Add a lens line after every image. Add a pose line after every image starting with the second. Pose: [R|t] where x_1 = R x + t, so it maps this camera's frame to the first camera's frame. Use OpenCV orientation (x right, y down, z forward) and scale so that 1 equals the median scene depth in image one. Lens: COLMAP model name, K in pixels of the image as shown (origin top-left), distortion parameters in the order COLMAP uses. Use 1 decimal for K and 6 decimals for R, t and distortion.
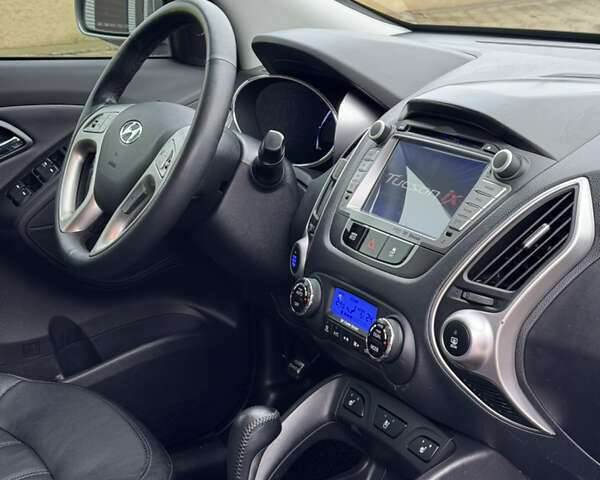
lens RADIAL K [[1118.8, 0, 301.5], [0, 1118.8, 259.4], [0, 0, 1]] dist [0.154494, -0.061144]
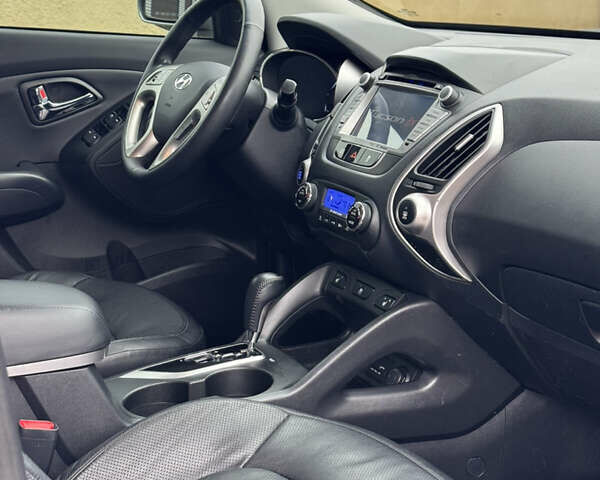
lens RADIAL K [[1118.8, 0, 301.5], [0, 1118.8, 259.4], [0, 0, 1]] dist [0.154494, -0.061144]
pose [[0.998793, 0.043883, -0.022082, 0.030090], [-0.044557, 0.998525, -0.031019, 0.146598], [0.020688, 0.031965, 0.999275, -0.356250]]
